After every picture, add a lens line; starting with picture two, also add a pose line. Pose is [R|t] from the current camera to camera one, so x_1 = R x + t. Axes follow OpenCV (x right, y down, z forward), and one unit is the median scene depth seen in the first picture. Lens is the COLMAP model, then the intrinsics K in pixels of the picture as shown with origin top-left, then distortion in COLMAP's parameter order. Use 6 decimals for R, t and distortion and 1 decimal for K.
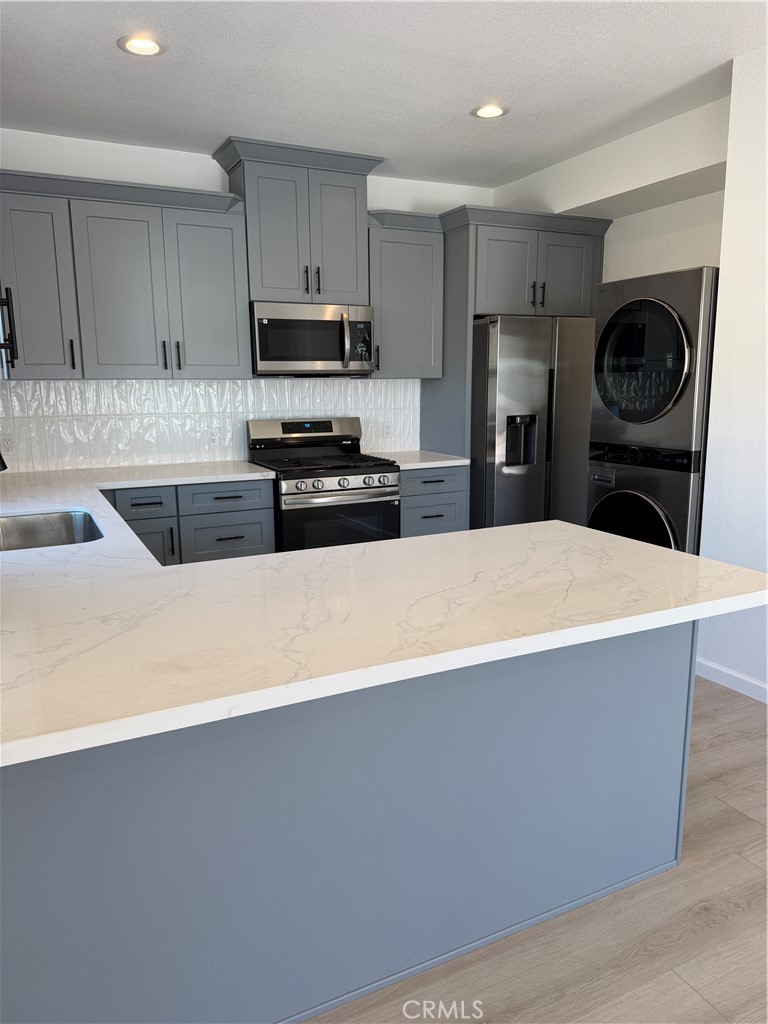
lens RADIAL K [[727.3, 0, 384.0], [0, 727.3, 512.0], [0, 0, 1]] dist [0.058593, -0.001723]
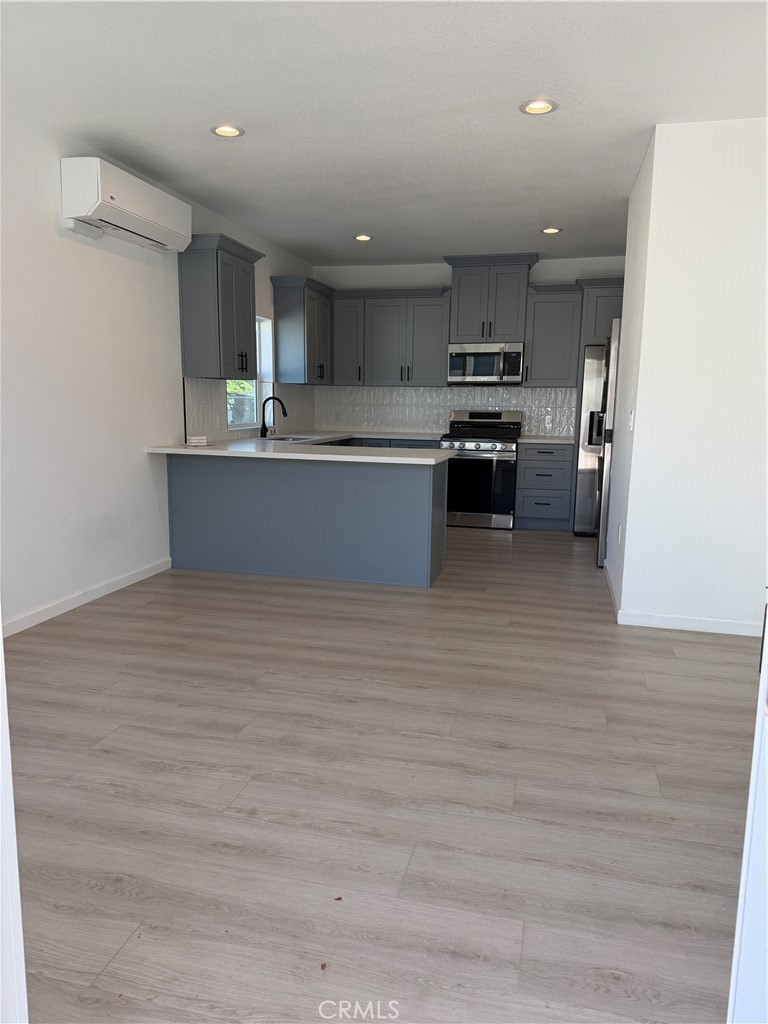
lens RADIAL K [[727.3, 0, 384.0], [0, 727.3, 512.0], [0, 0, 1]] dist [0.058593, -0.001723]
pose [[0.752646, 0.115787, -0.648165, 0.869802], [-0.135030, 0.990636, 0.020170, 0.104144], [0.644431, 0.072341, 0.761233, -0.423730]]
